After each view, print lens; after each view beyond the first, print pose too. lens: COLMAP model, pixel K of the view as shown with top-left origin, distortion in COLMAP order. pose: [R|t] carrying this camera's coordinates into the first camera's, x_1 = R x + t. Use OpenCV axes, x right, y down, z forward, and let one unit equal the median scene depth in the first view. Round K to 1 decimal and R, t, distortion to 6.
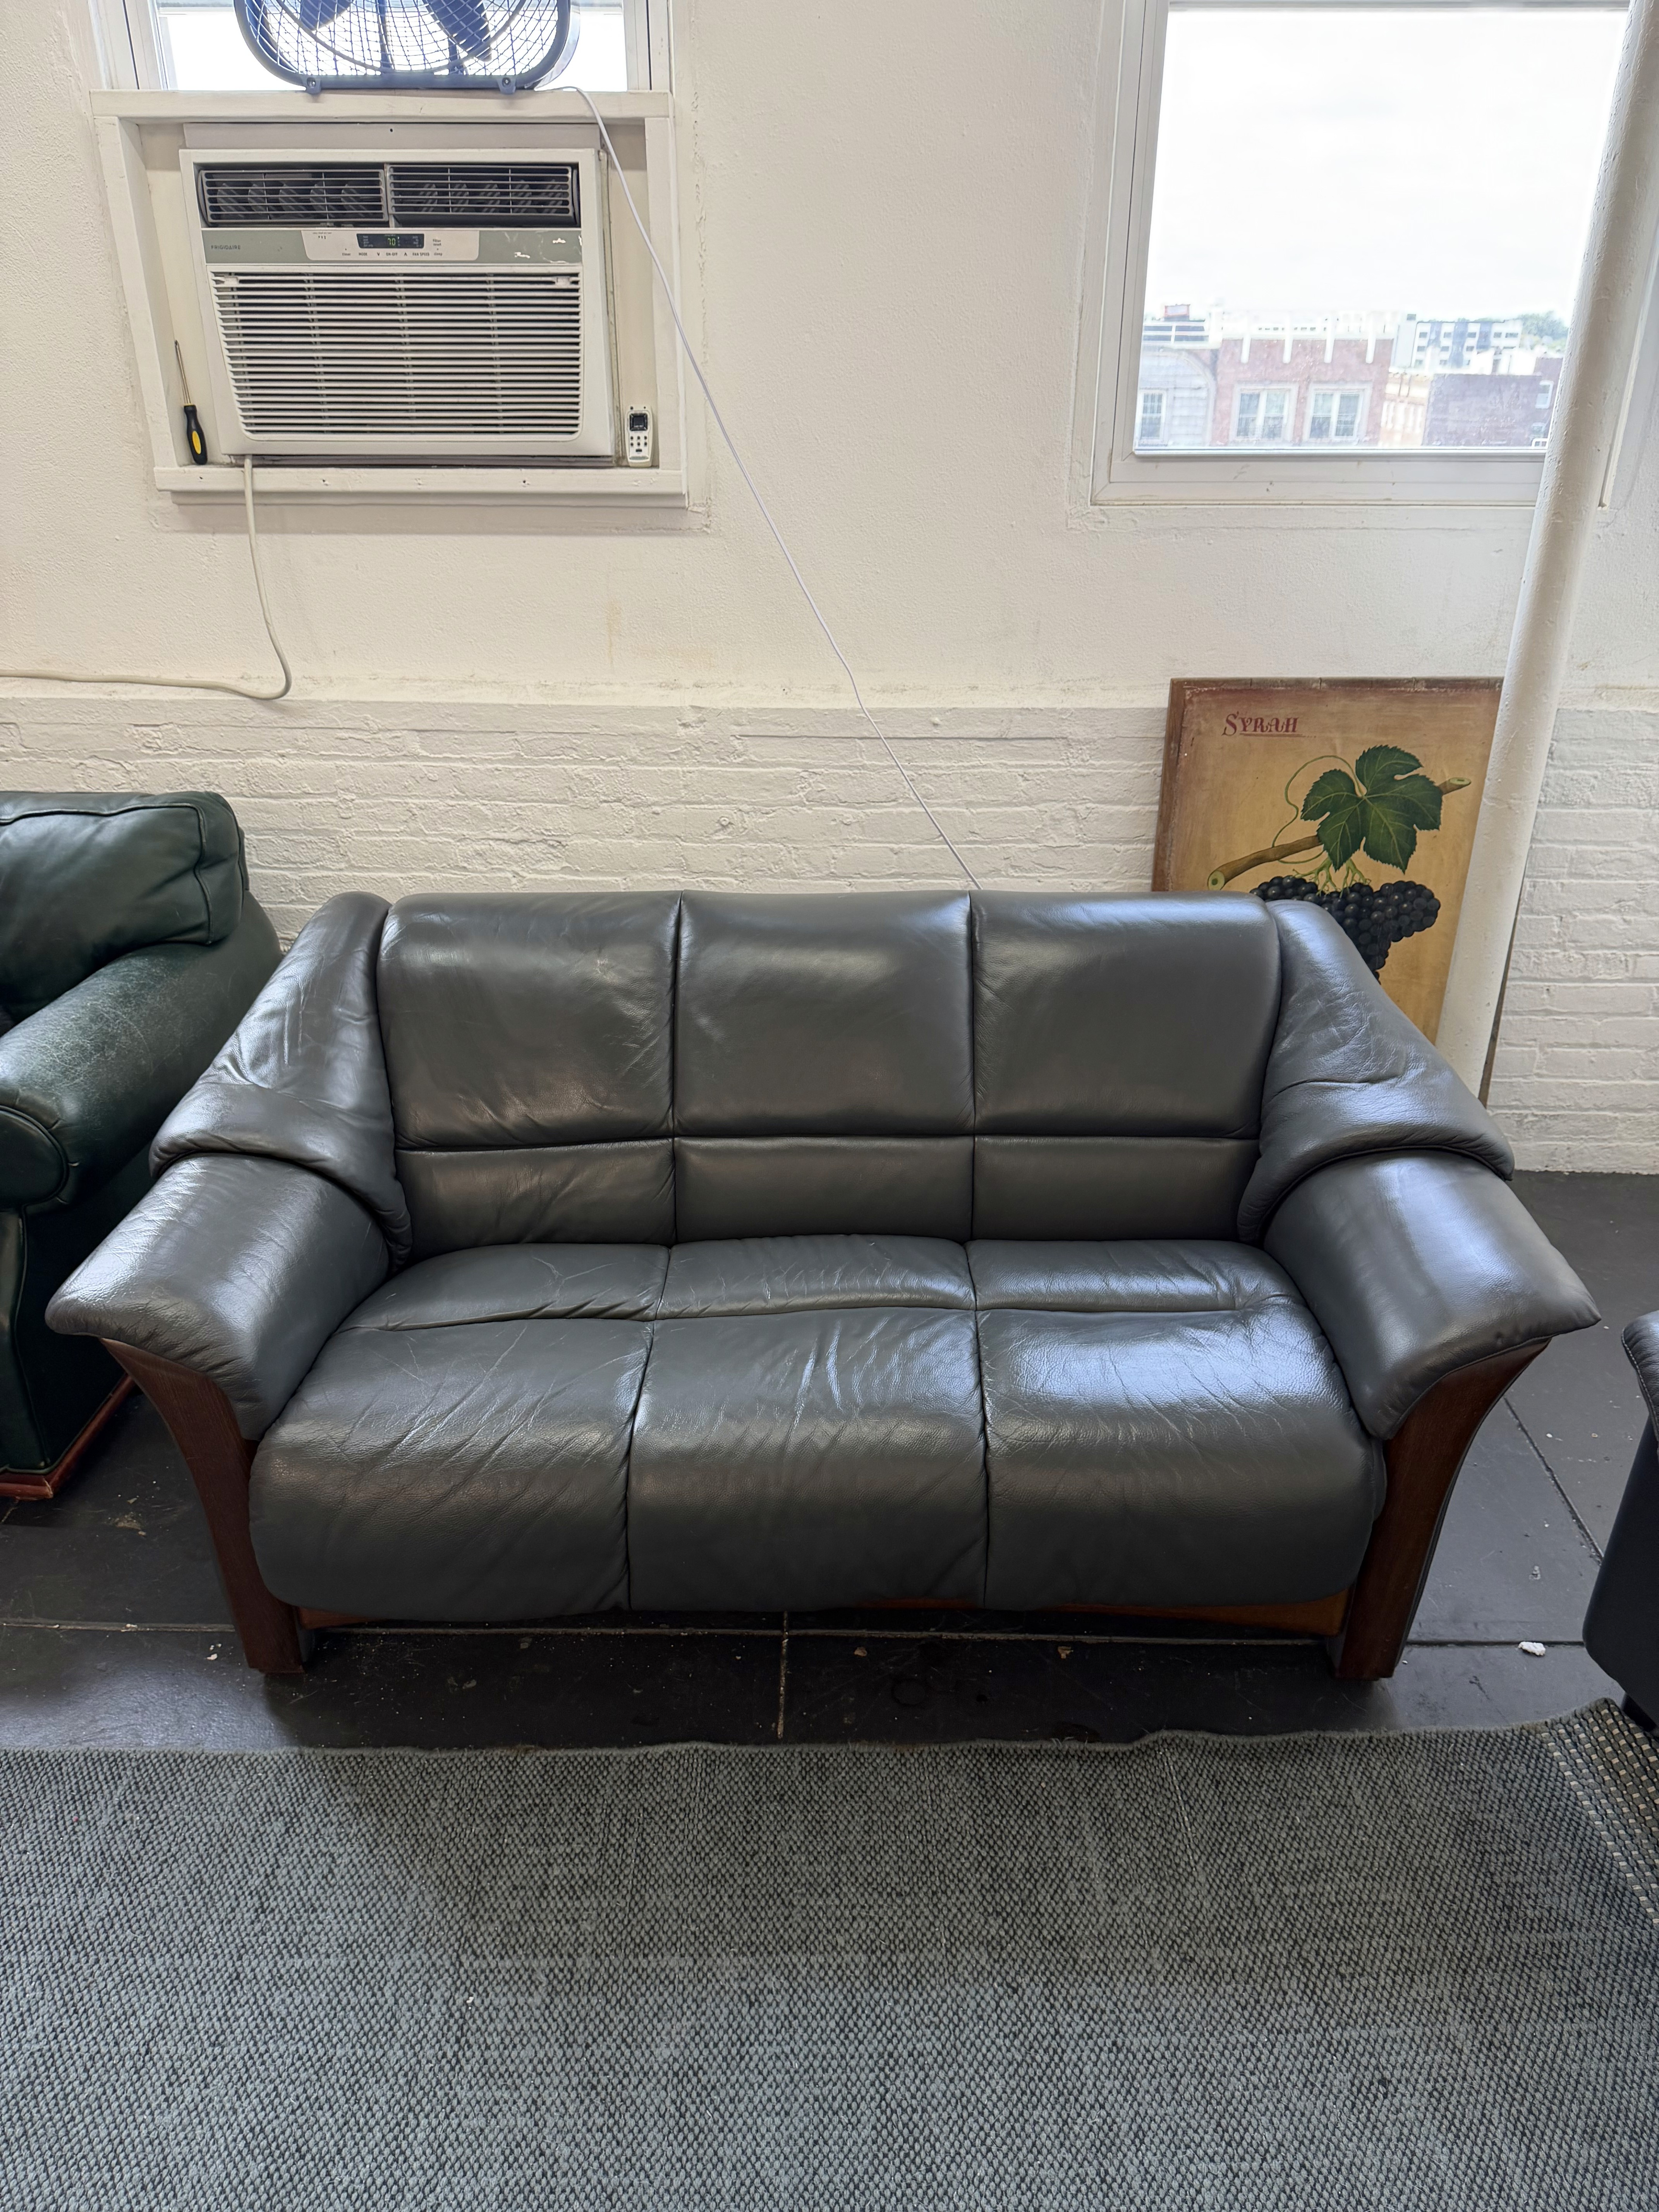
lens RADIAL K [[1543.5, 0, 836.4], [0, 1543.5, 1107.8], [0, 0, 1]] dist [0.019380, -0.033474]
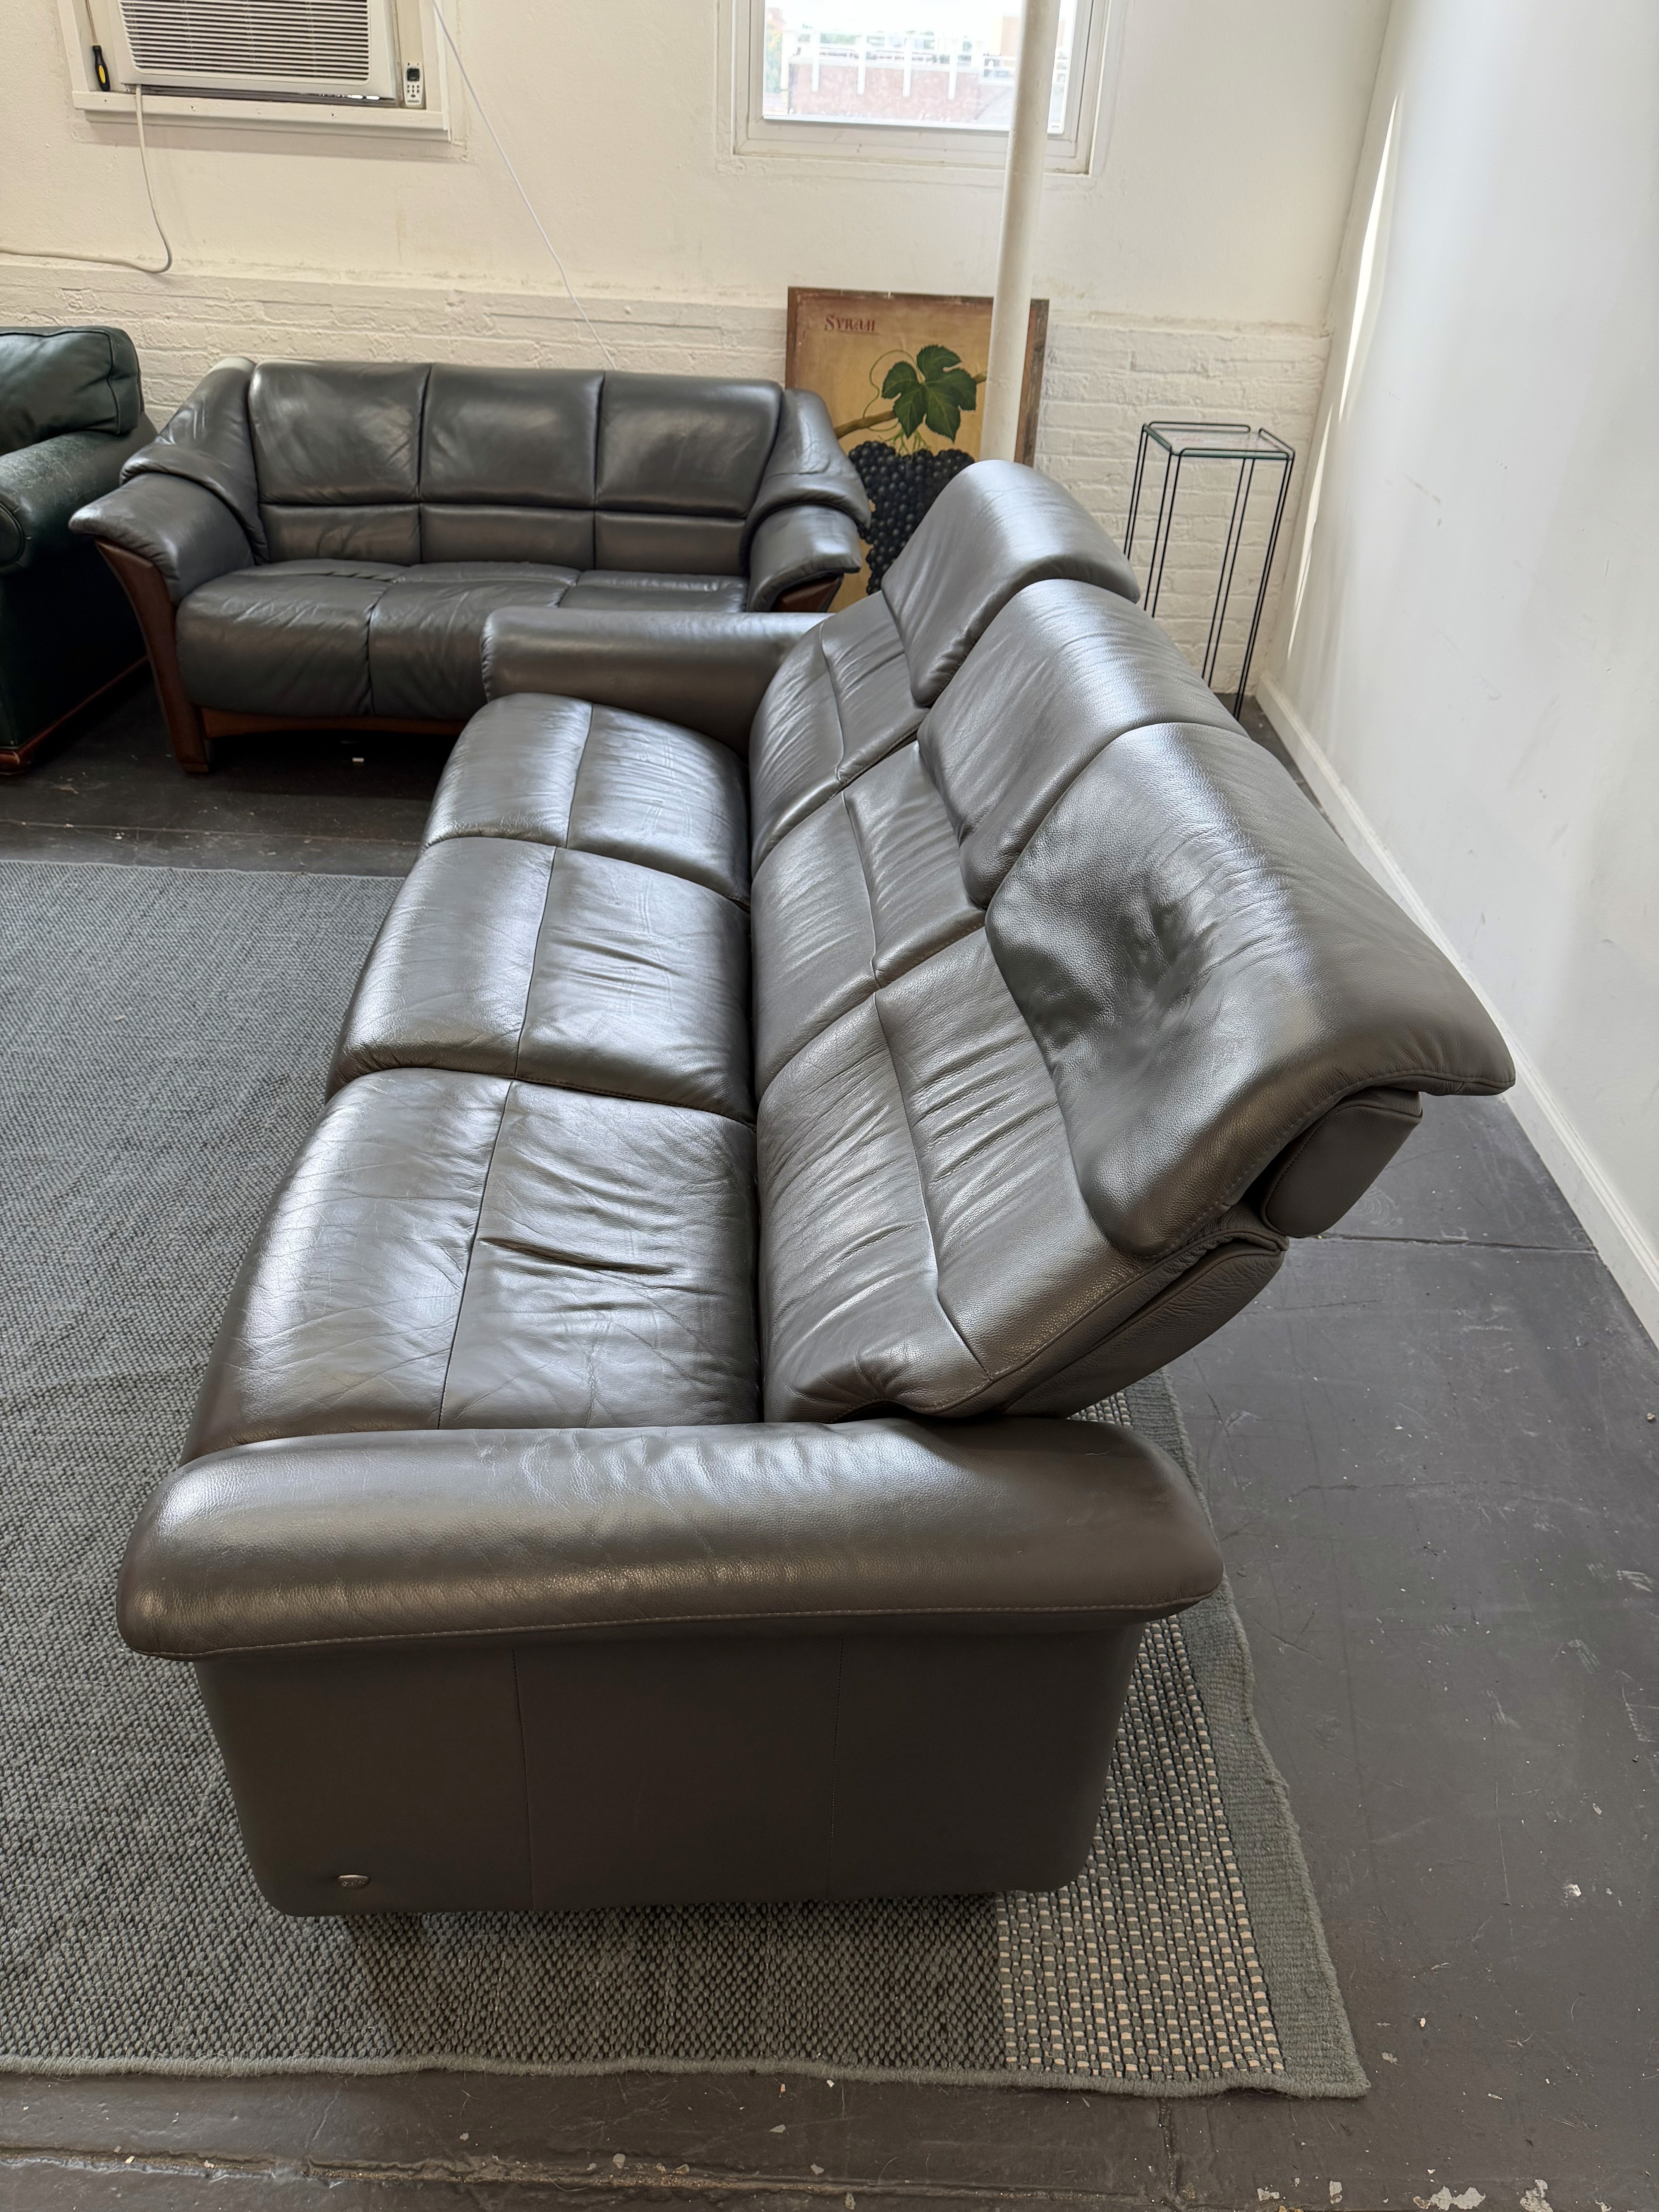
lens RADIAL K [[1543.5, 0, 835.0], [0, 1543.5, 1118.4], [0, 0, 1]] dist [0.019380, -0.033474]
pose [[0.998782, 0.030940, 0.038436, 0.226455], [-0.036094, 0.989267, 0.141588, 0.283084], [-0.033643, -0.142803, 0.989179, -0.540694]]
